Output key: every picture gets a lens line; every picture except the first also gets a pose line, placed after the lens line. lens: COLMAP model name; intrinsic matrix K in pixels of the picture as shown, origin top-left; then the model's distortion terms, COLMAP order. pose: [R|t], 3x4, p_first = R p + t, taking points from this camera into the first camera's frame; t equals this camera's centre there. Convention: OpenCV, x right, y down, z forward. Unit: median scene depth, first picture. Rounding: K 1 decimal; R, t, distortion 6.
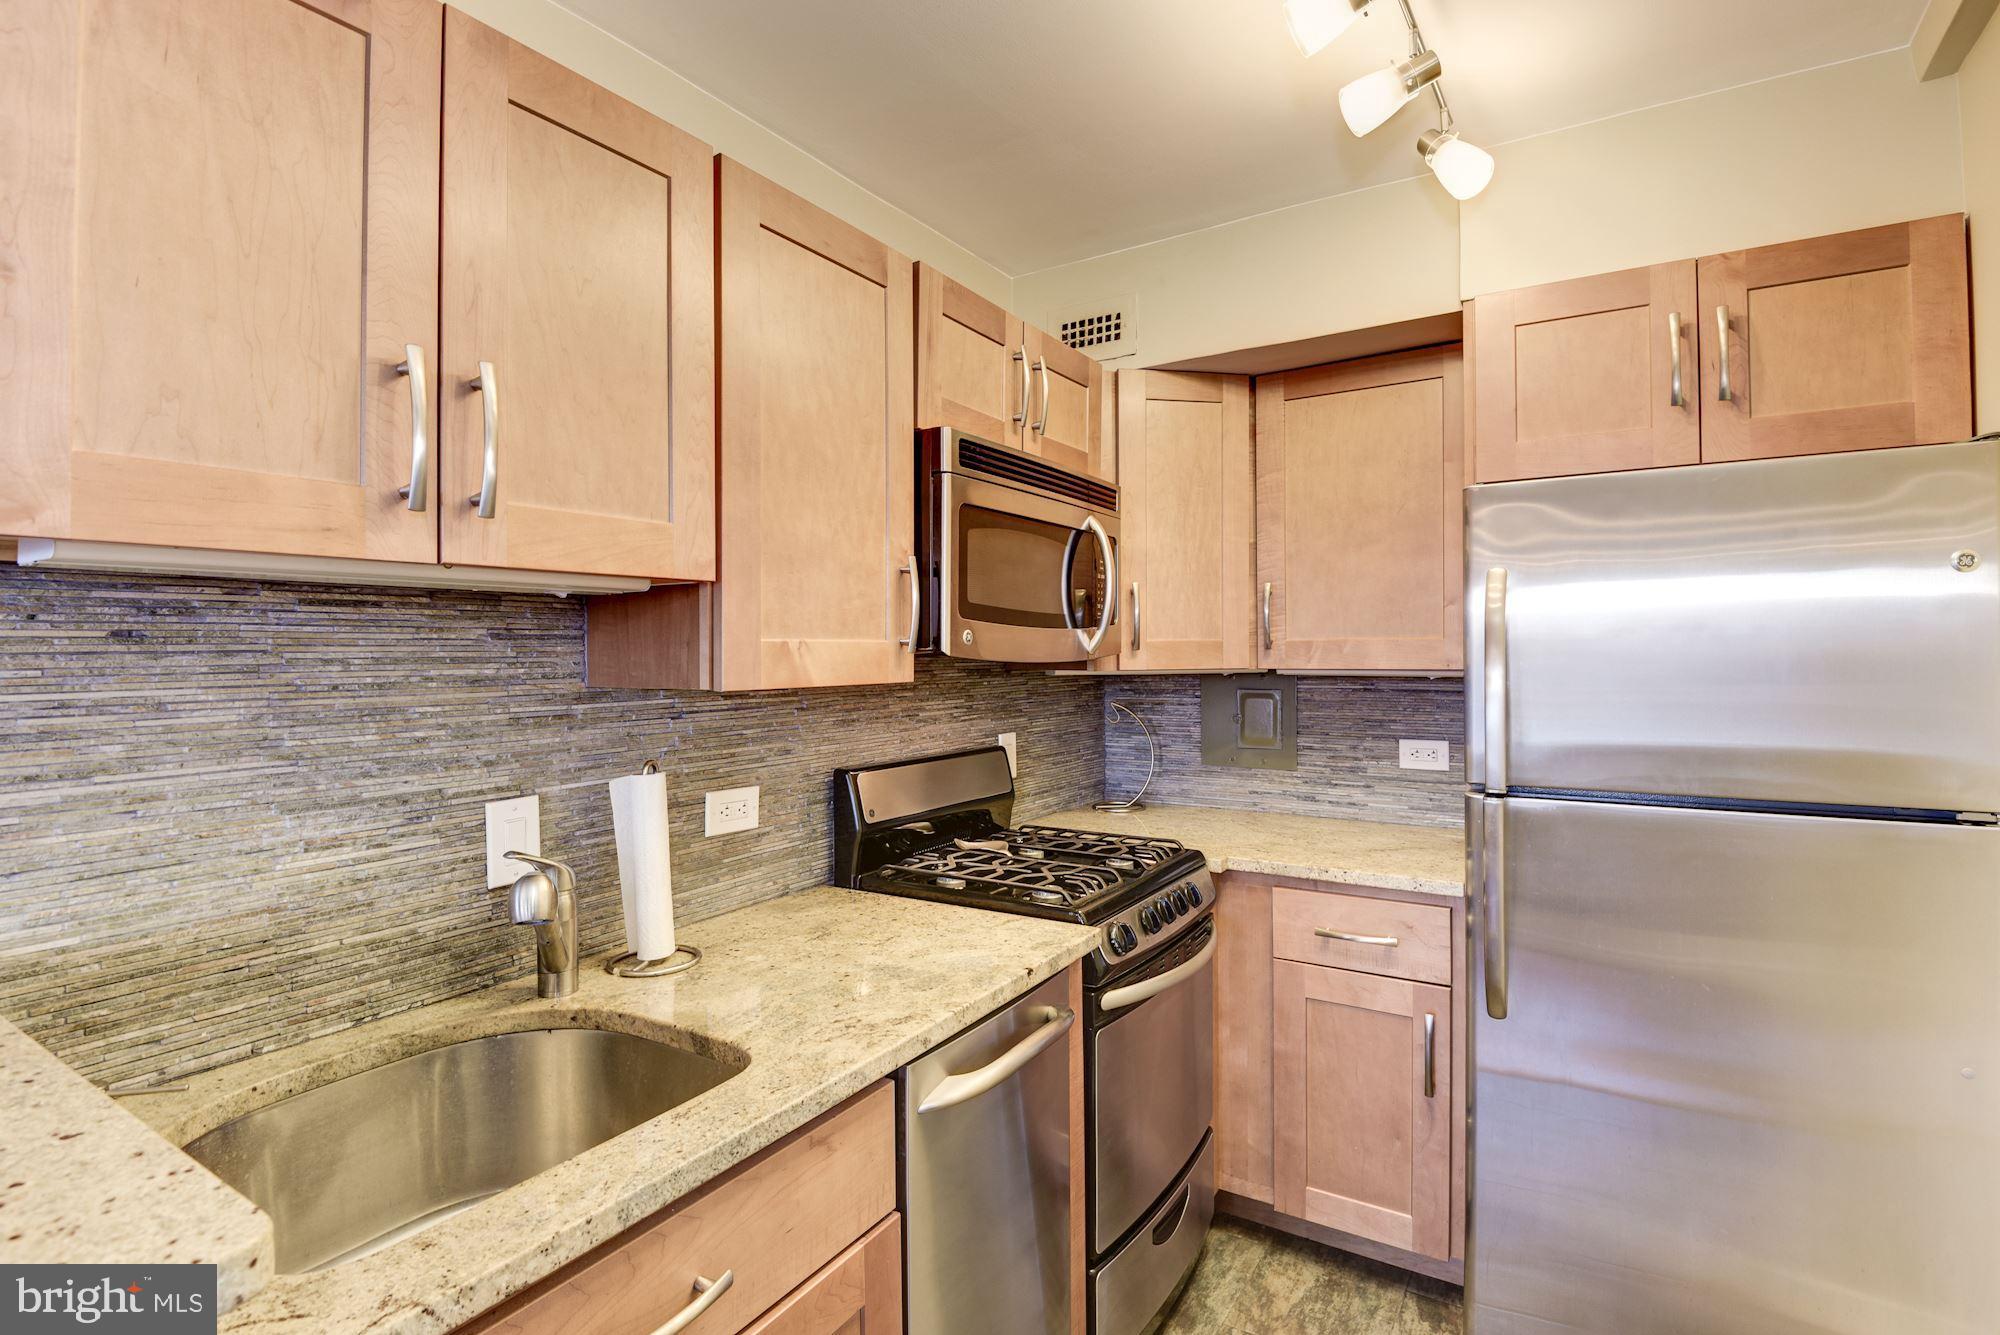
lens RADIAL K [[983.9, 0, 997.1], [0, 983.9, 643.2], [0, 0, 1]] dist [0.029091, -0.030378]
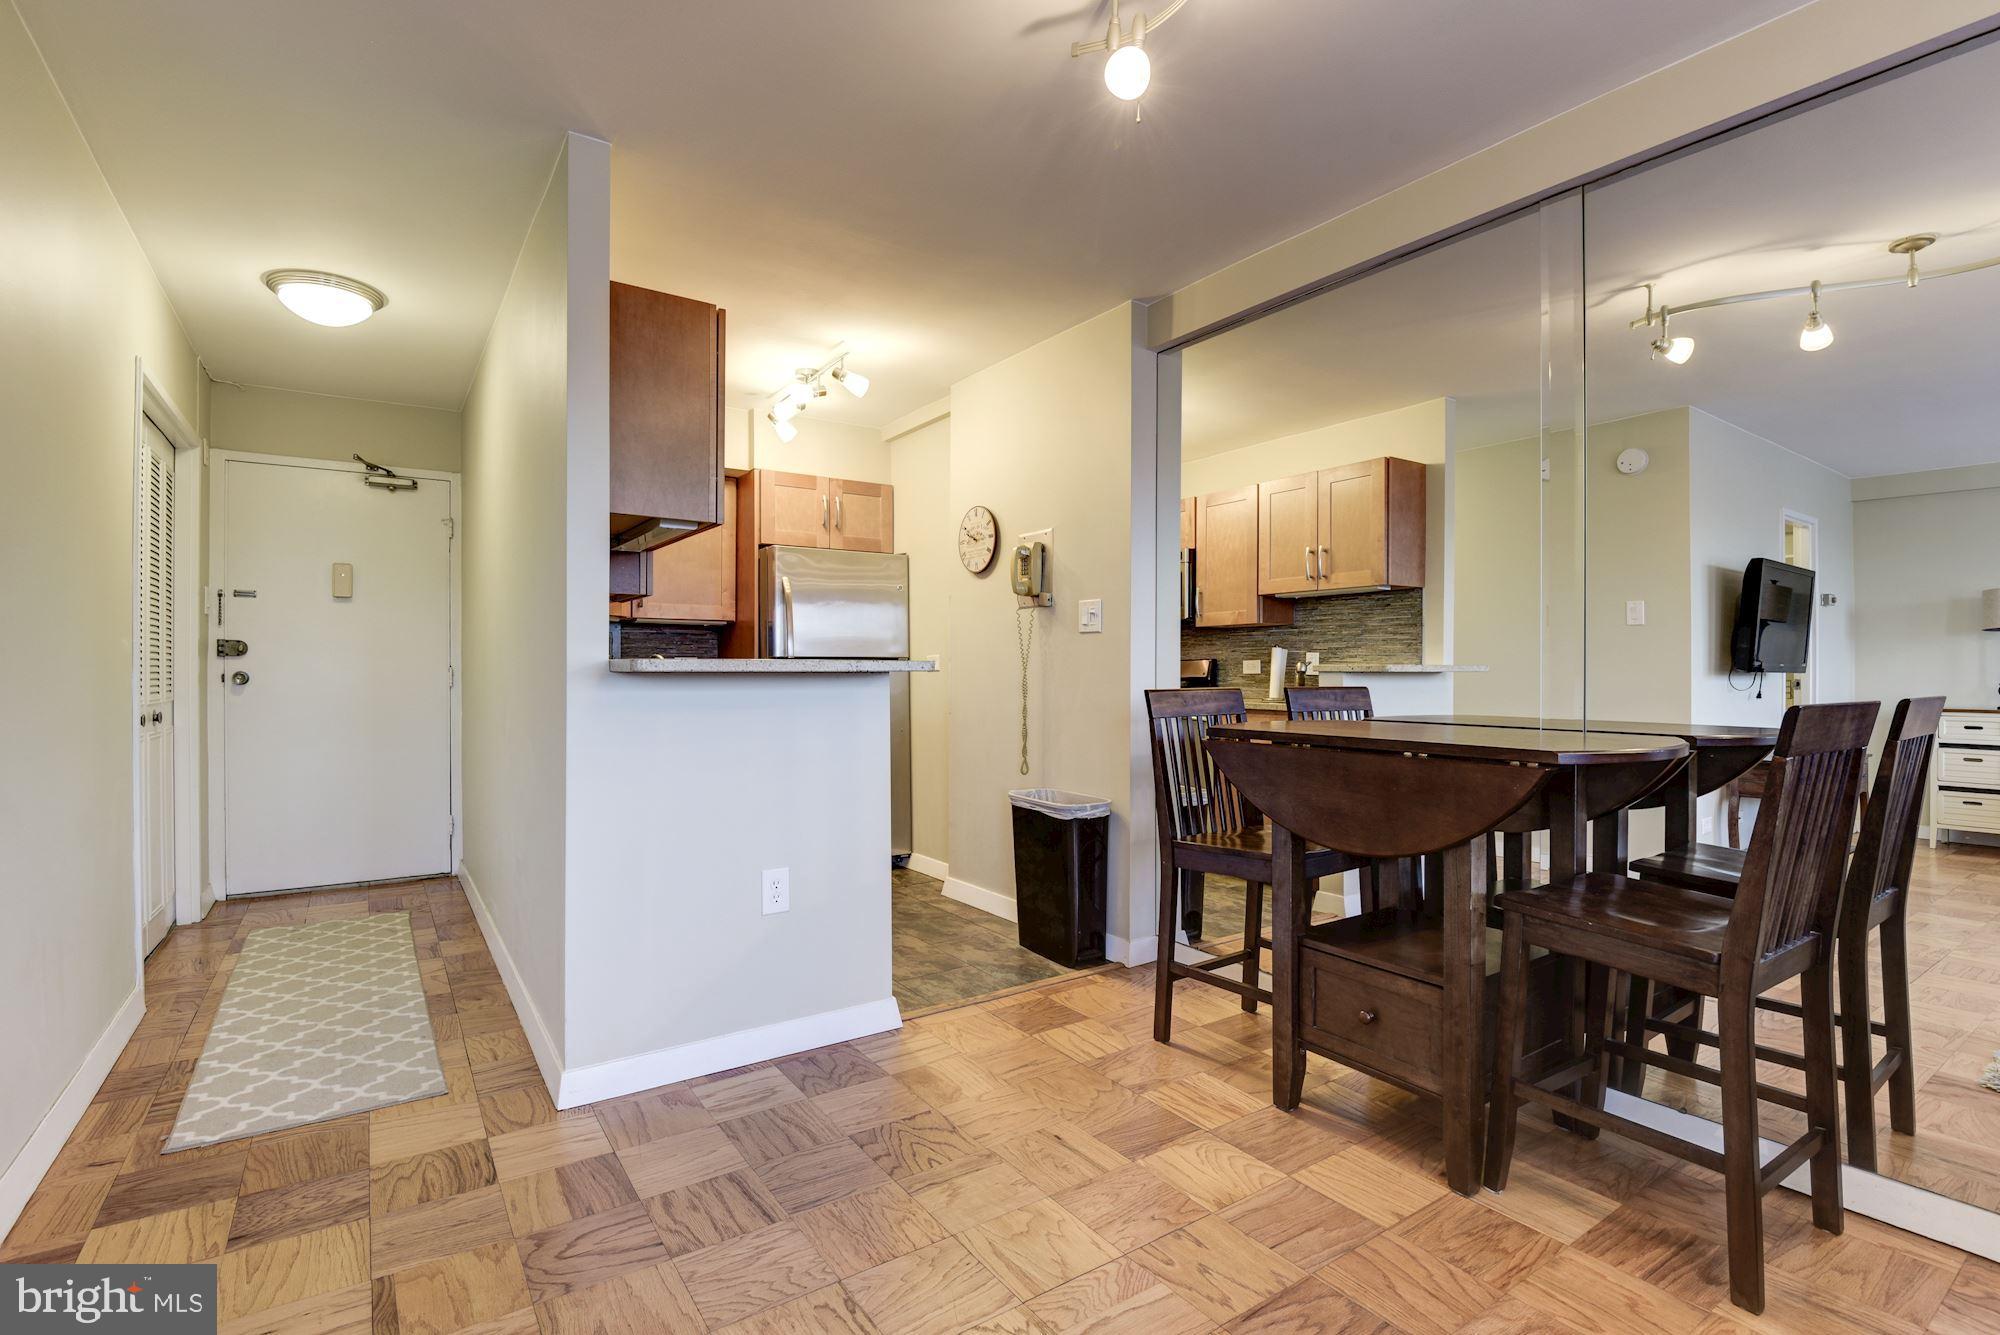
lens RADIAL K [[931.0, 0, 1008.1], [0, 931.0, 673.0], [0, 0, 1]] dist [0.021824, -0.027448]
pose [[0.390472, 0.003499, 0.920608, -1.619707], [-0.010266, 0.999947, 0.000554, 0.182067], [-0.920557, -0.009667, 0.390488, -0.569250]]
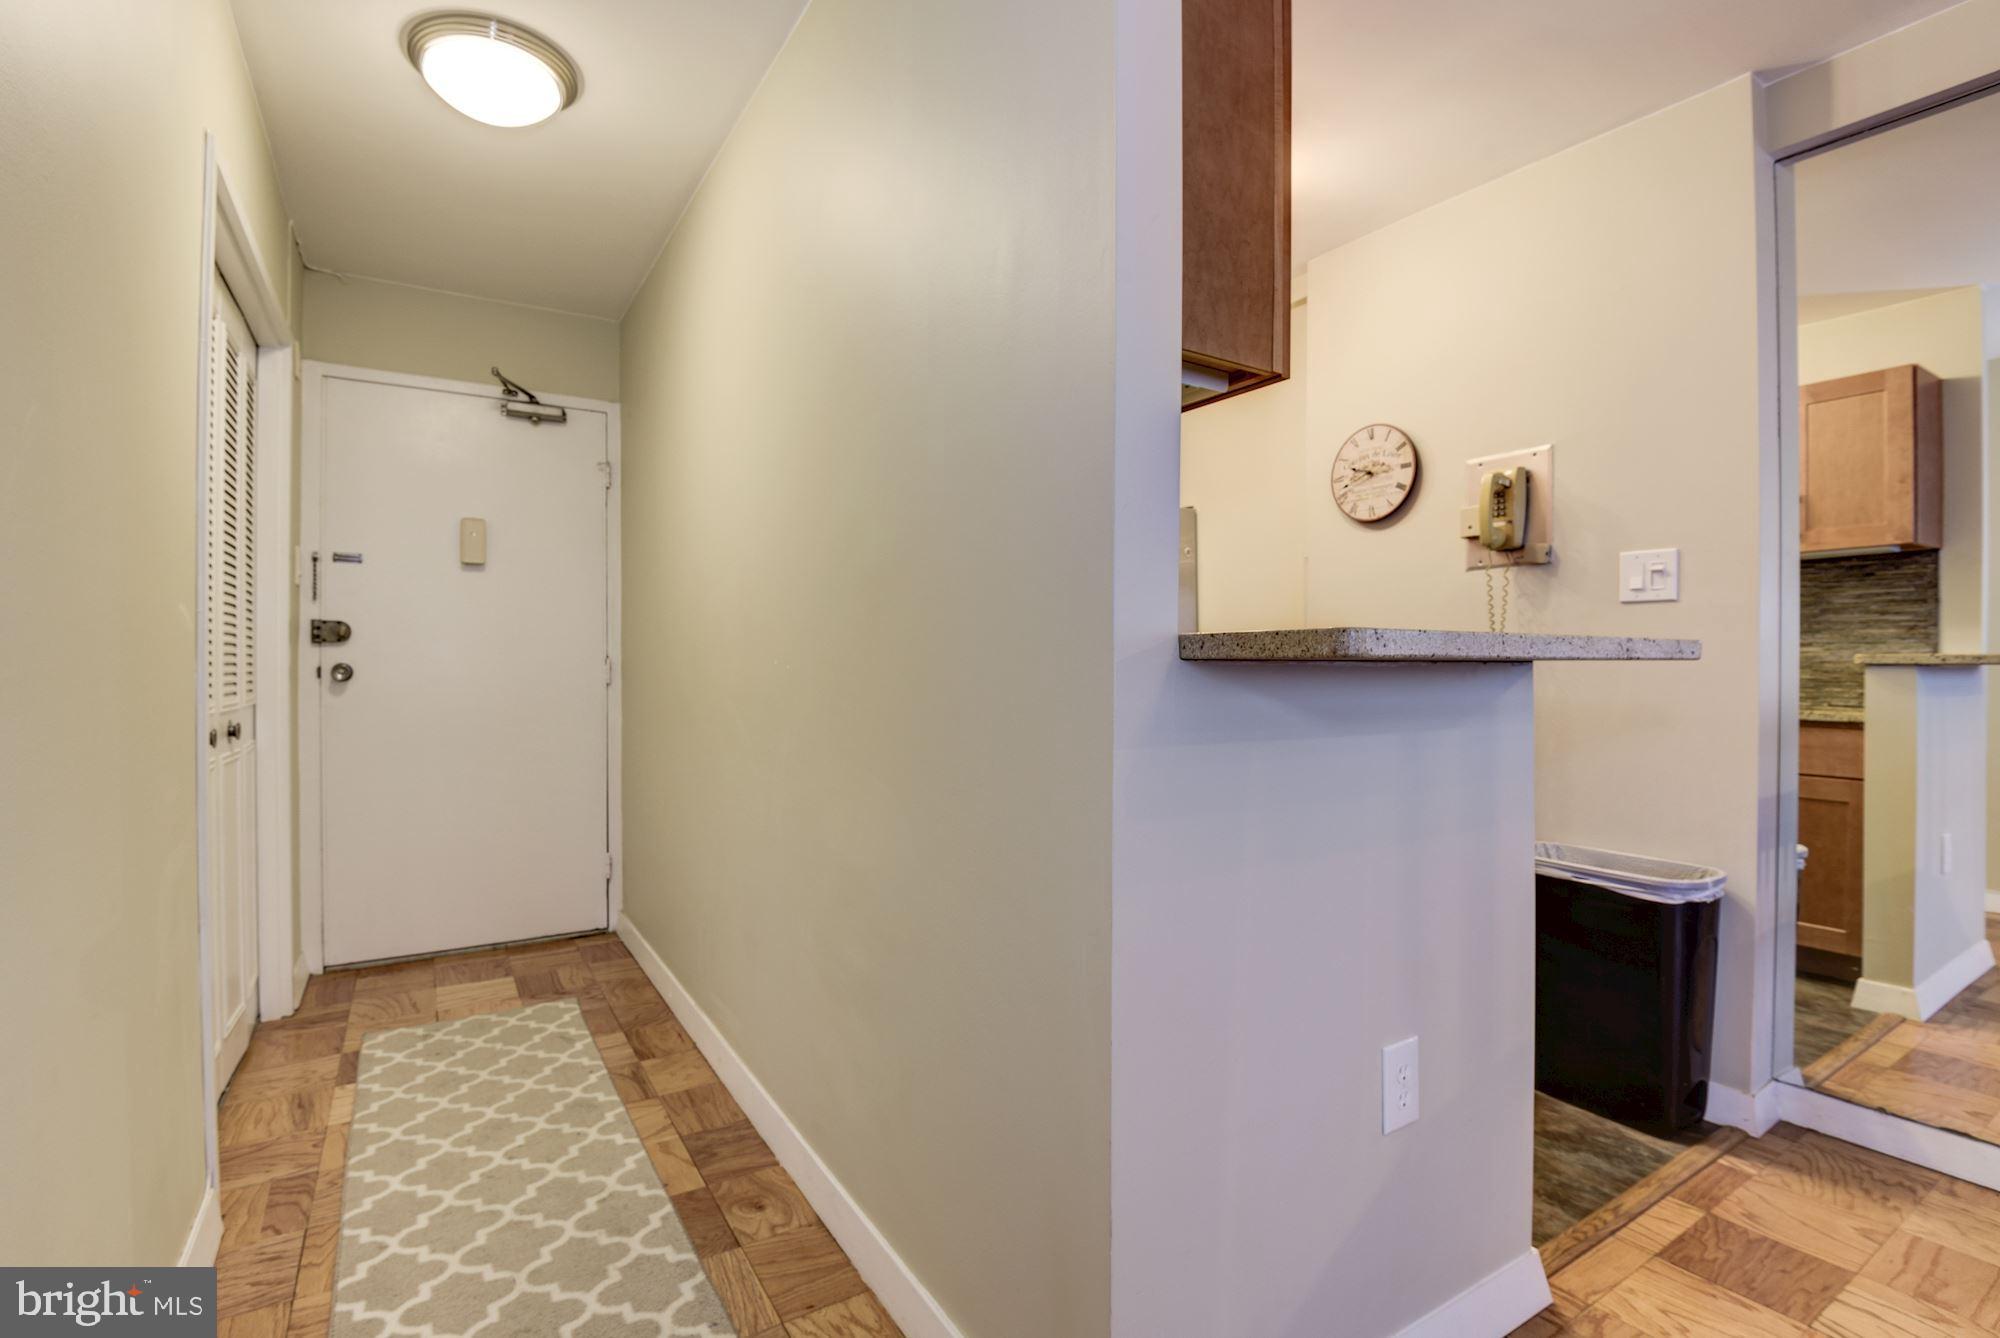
lens RADIAL K [[917.4, 0, 1003.6], [0, 917.4, 673.3], [0, 0, 1]] dist [0.008598, -0.023655]
pose [[0.423767, 0.000819, 0.905771, -1.223240], [-0.010958, 0.999931, 0.004222, 0.197265], [-0.905705, -0.011714, 0.423747, 0.311626]]
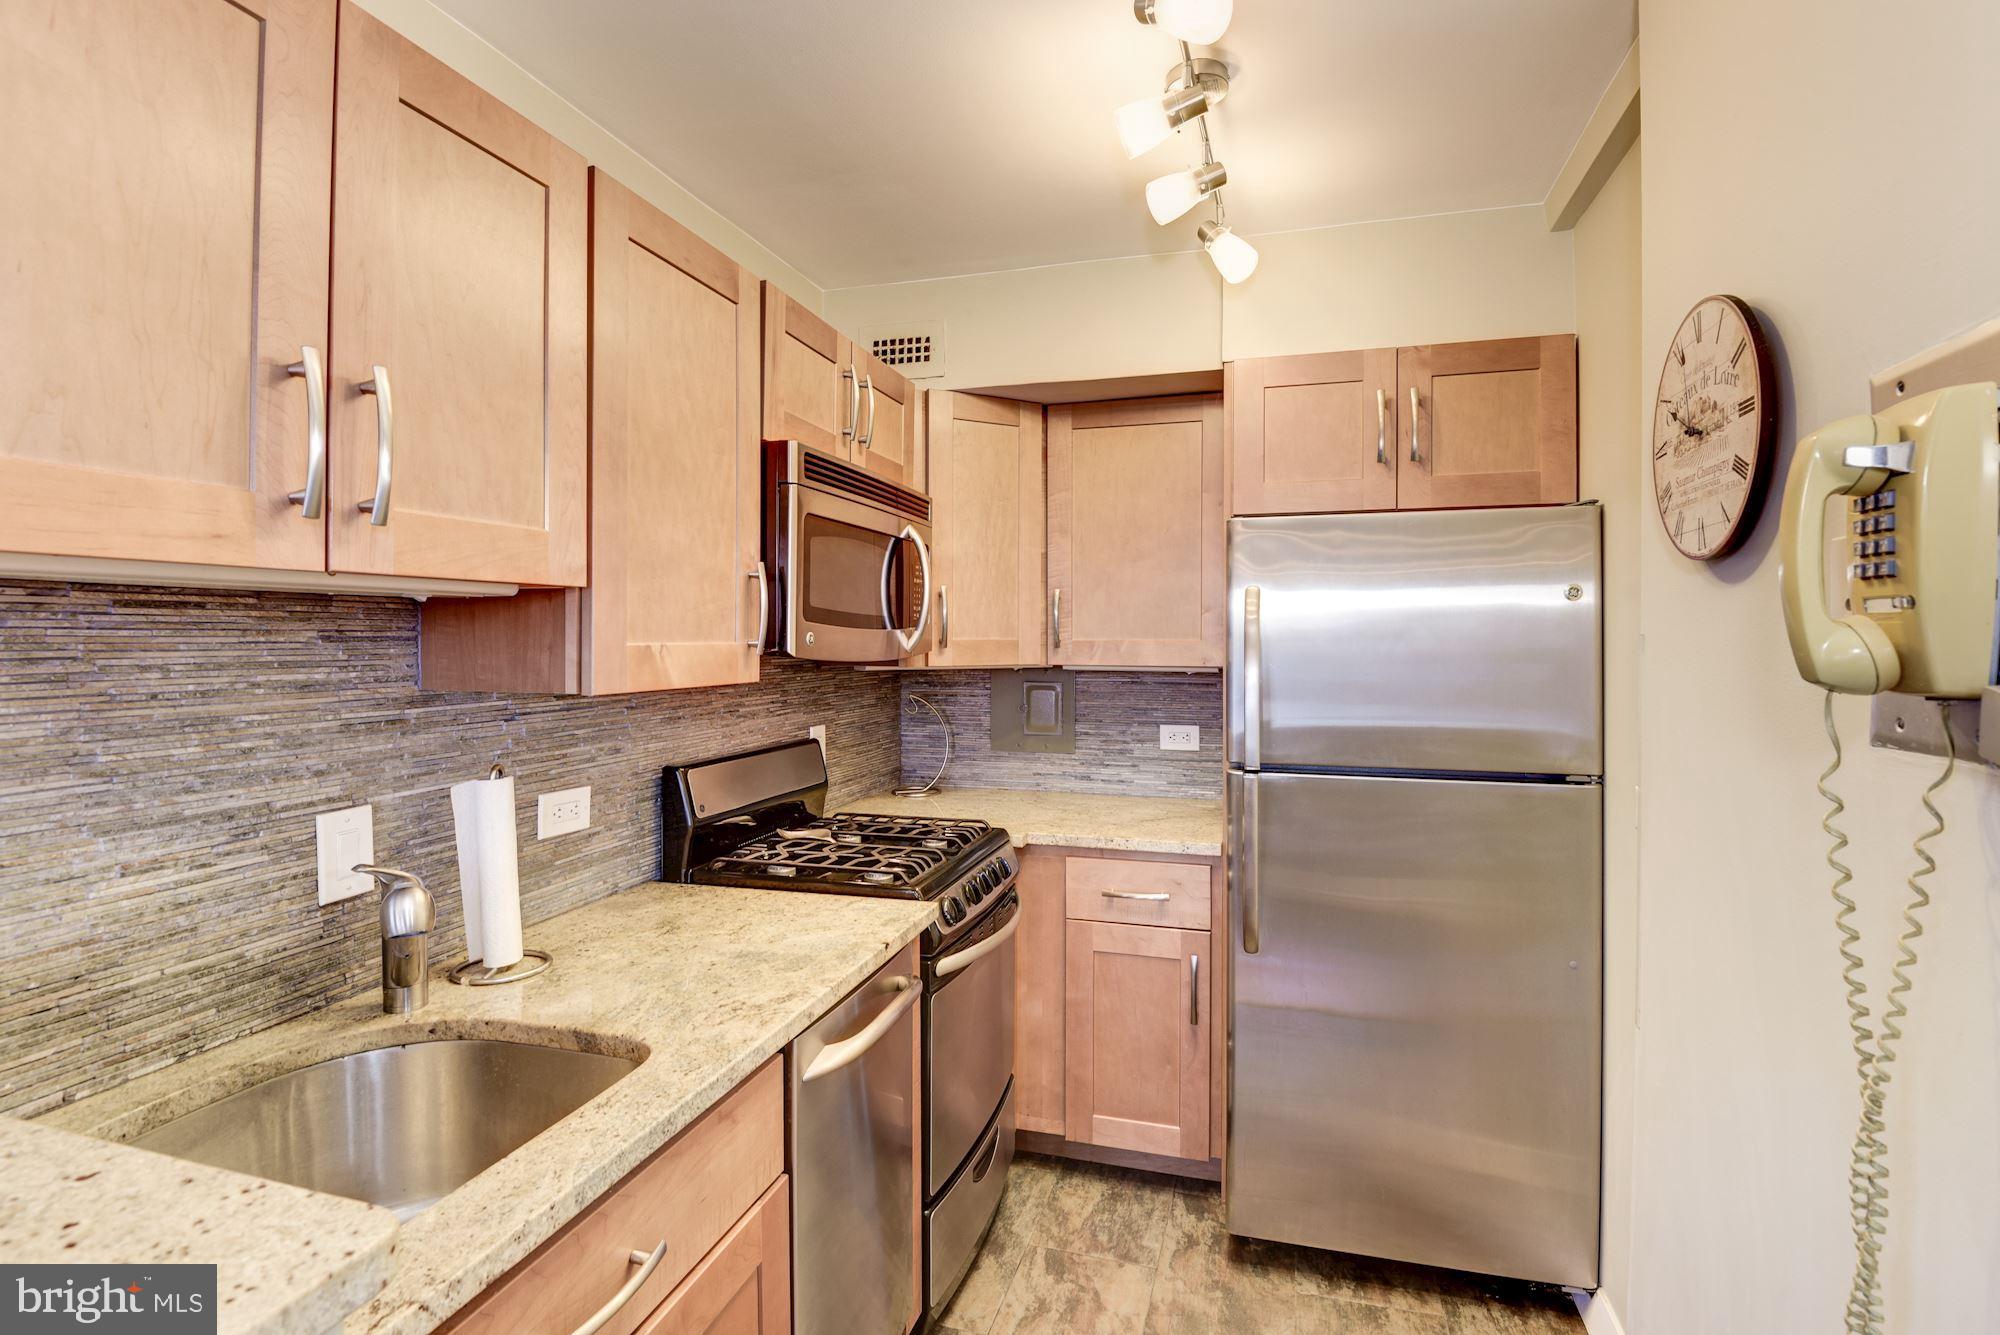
lens RADIAL K [[958.6, 0, 1016.0], [0, 958.6, 632.1], [0, 0, 1]] dist [0.025763, -0.021107]
pose [[0.960187, 0.009036, 0.279212, -0.108705], [-0.009682, 0.999953, 0.000935, -0.017000], [-0.279191, -0.003602, 0.960229, -0.059542]]
